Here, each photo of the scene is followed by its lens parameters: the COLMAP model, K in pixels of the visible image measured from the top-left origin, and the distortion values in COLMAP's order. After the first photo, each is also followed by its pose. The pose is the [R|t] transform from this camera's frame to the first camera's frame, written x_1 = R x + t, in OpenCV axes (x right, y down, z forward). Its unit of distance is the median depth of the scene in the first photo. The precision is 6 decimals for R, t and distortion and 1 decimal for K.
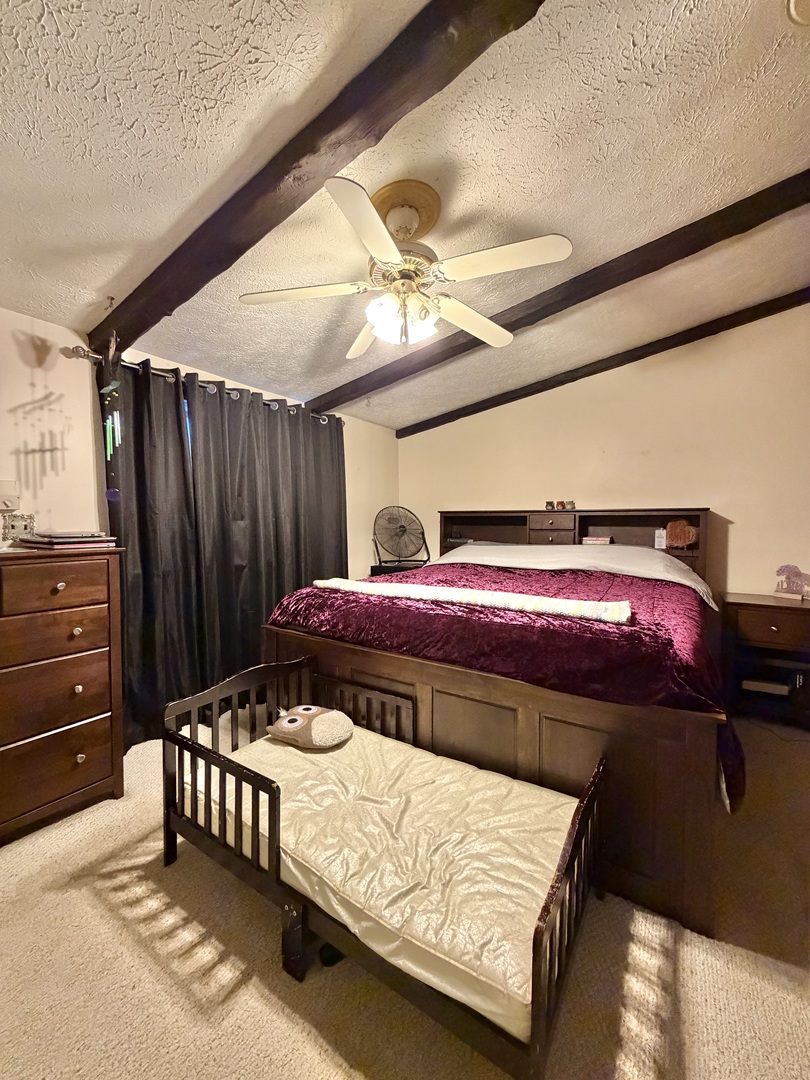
lens RADIAL K [[427.1, 0, 405.9], [0, 427.1, 542.3], [0, 0, 1]] dist [-0.002165, 0.000866]
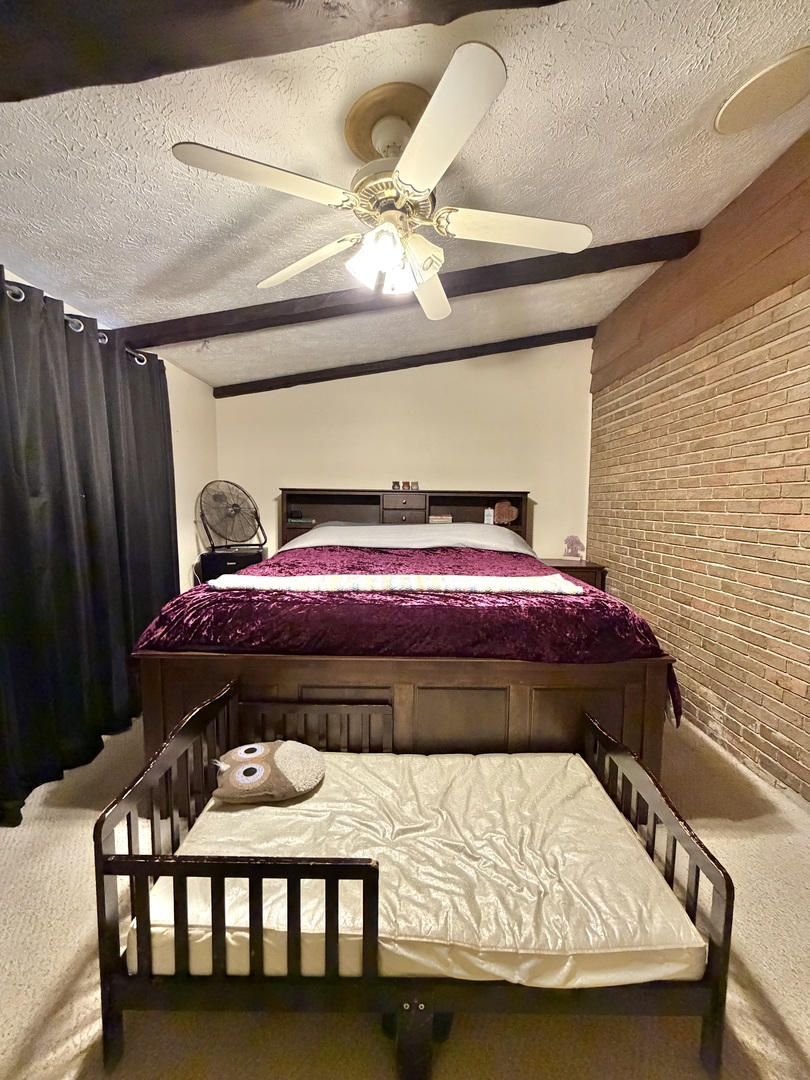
lens RADIAL K [[427.1, 0, 404.1], [0, 427.1, 541.9], [0, 0, 1]] dist [-0.002165, 0.000866]
pose [[0.838559, -0.044638, 0.542980, -0.393223], [0.014705, 0.998129, 0.059347, -0.020695], [-0.544613, -0.041781, 0.837646, 0.226849]]
